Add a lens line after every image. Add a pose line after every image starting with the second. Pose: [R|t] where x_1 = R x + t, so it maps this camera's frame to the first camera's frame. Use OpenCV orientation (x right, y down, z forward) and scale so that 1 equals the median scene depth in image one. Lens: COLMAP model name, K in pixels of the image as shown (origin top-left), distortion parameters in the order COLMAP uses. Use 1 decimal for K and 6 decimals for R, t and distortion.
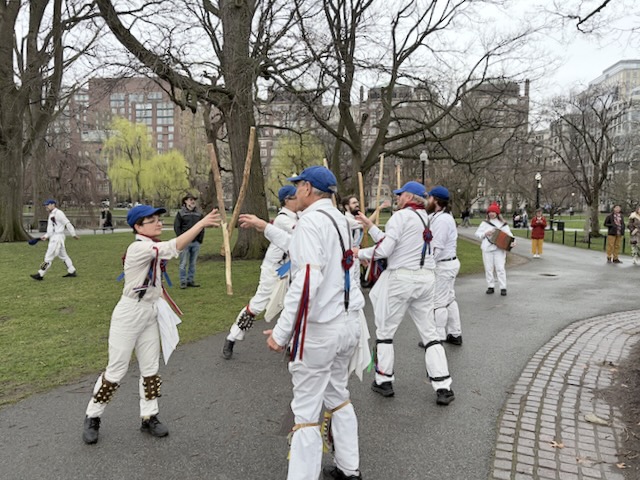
lens RADIAL K [[532.2, 0, 307.2], [0, 532.2, 240.8], [0, 0, 1]] dist [0.016858, 0.003386]
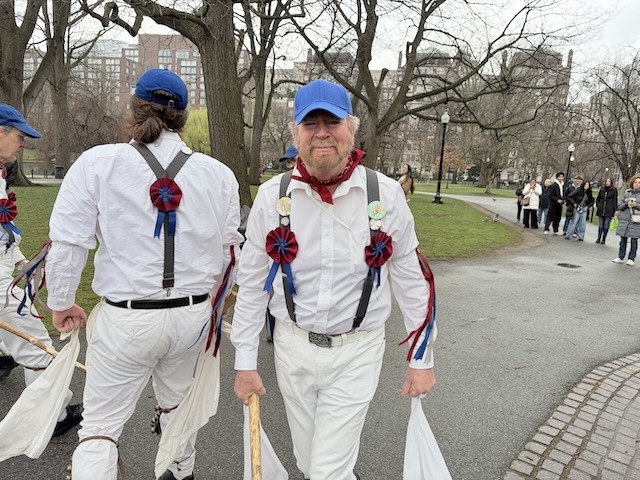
lens RADIAL K [[486.4, 0, 315.6], [0, 486.4, 239.3], [0, 0, 1]] dist [0.020936, -0.007073]
pose [[0.996039, 0.062668, -0.063073, 0.056225], [-0.057518, 0.995103, 0.080389, -0.004301], [0.067802, -0.076443, 0.994766, 0.117679]]
